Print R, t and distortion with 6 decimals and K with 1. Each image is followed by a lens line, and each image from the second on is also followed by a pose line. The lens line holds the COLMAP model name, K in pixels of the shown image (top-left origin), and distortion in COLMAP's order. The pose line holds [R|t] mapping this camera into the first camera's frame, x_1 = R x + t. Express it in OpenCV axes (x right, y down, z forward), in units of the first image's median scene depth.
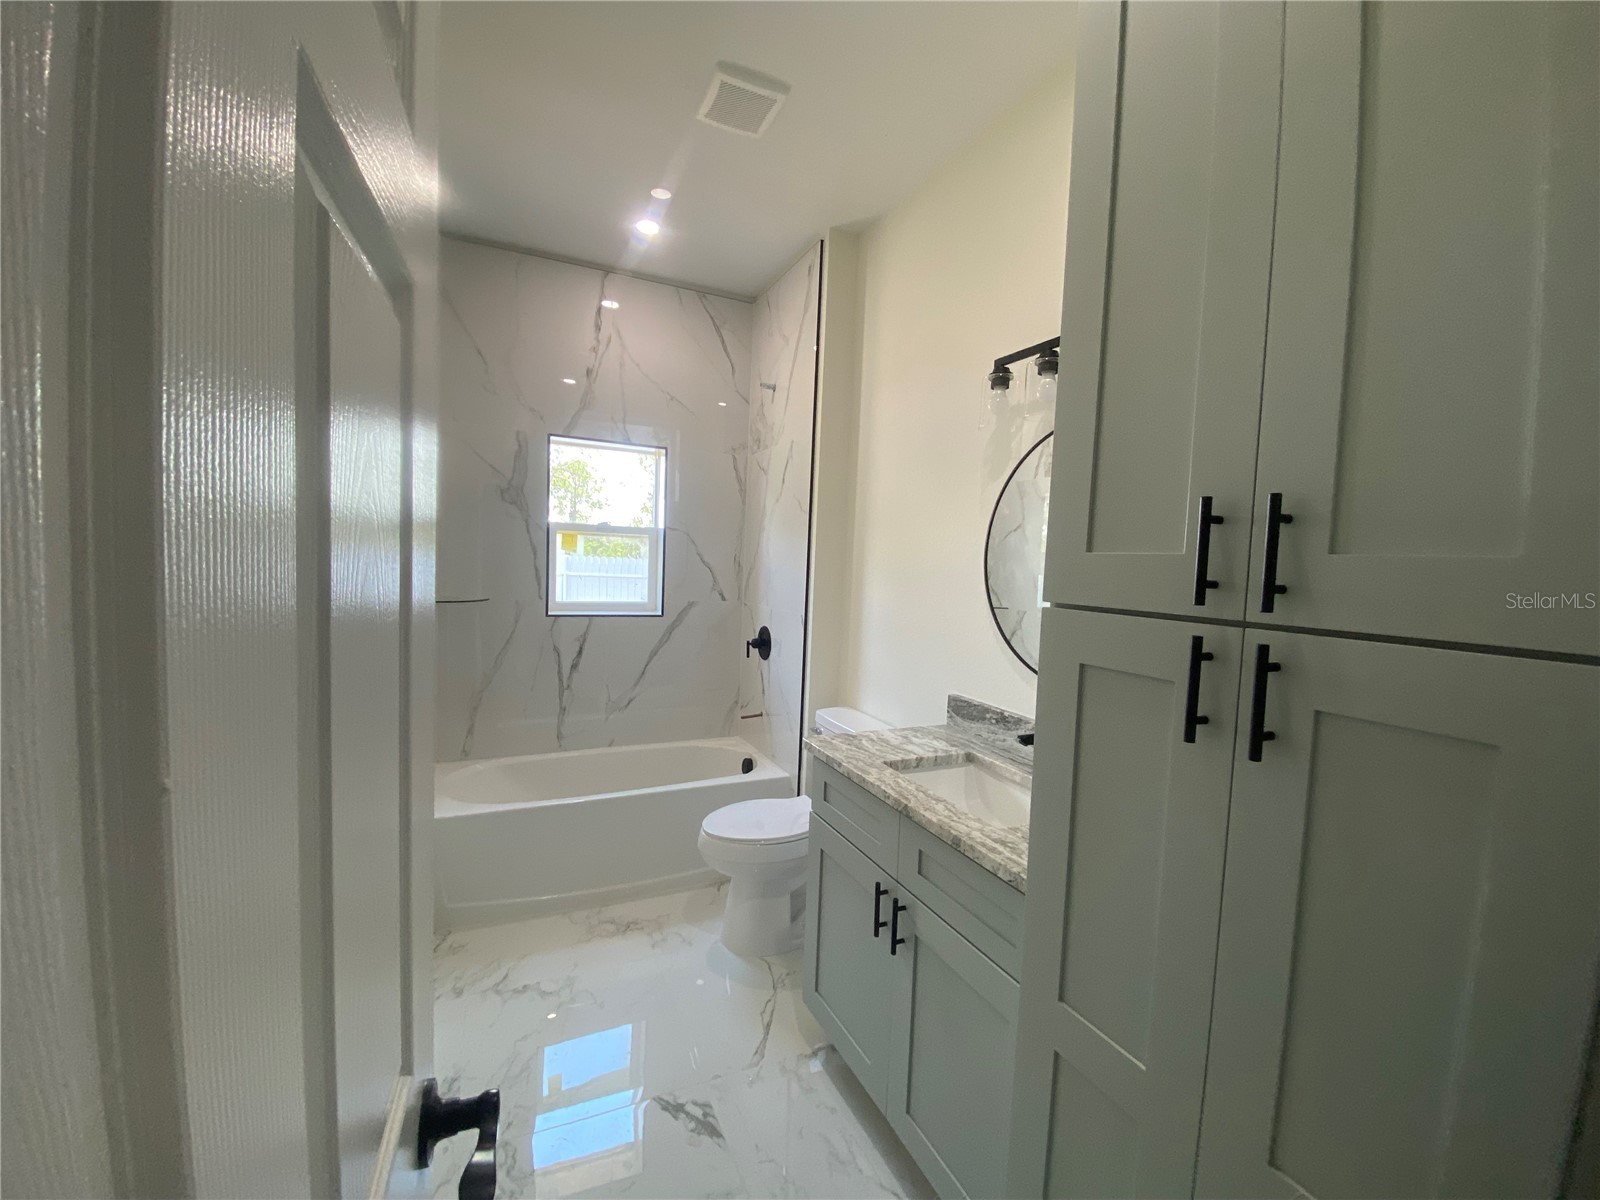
lens RADIAL K [[657.0, 0, 790.0], [0, 657.0, 604.8], [0, 0, 1]] dist [0.006891, -0.001080]
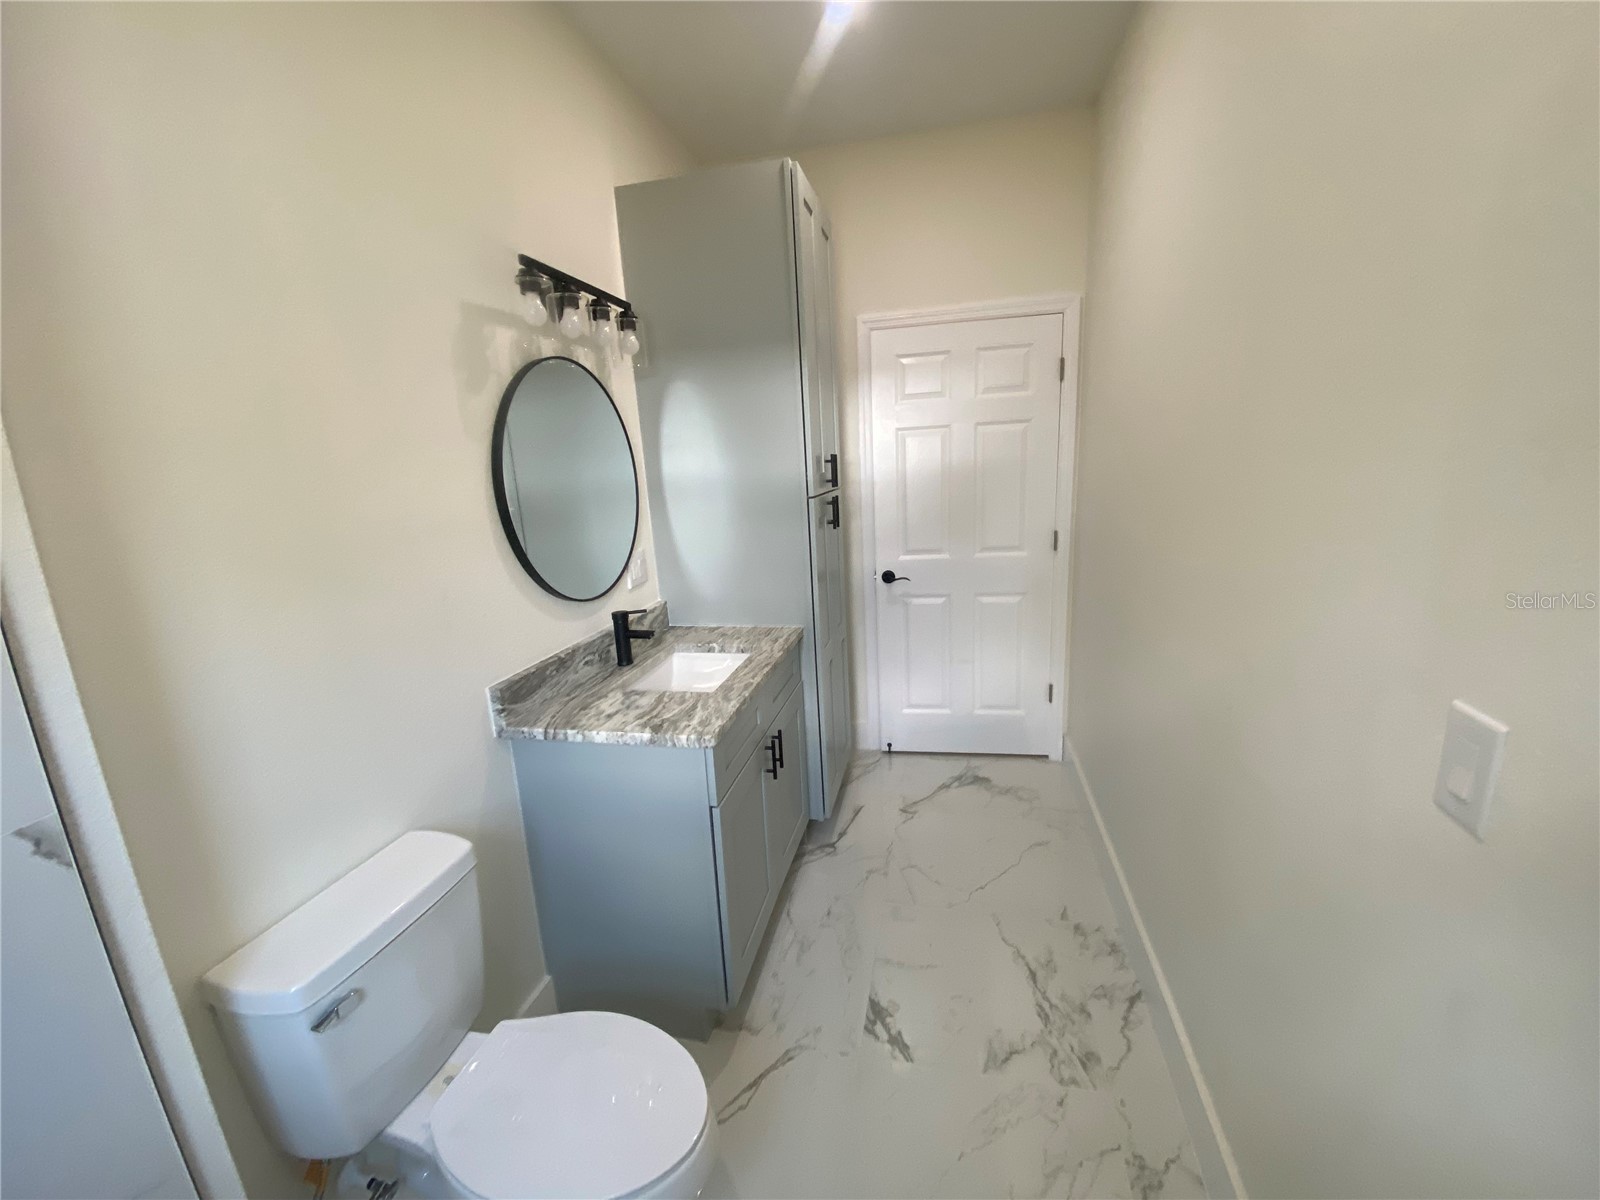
lens RADIAL K [[657.0, 0, 795.0], [0, 657.0, 589.6], [0, 0, 1]] dist [0.006891, -0.001080]
pose [[-0.789205, -0.128422, 0.600553, -0.513996], [0.062083, 0.956199, 0.286058, -0.184276], [-0.610984, 0.263043, -0.746664, 1.503587]]
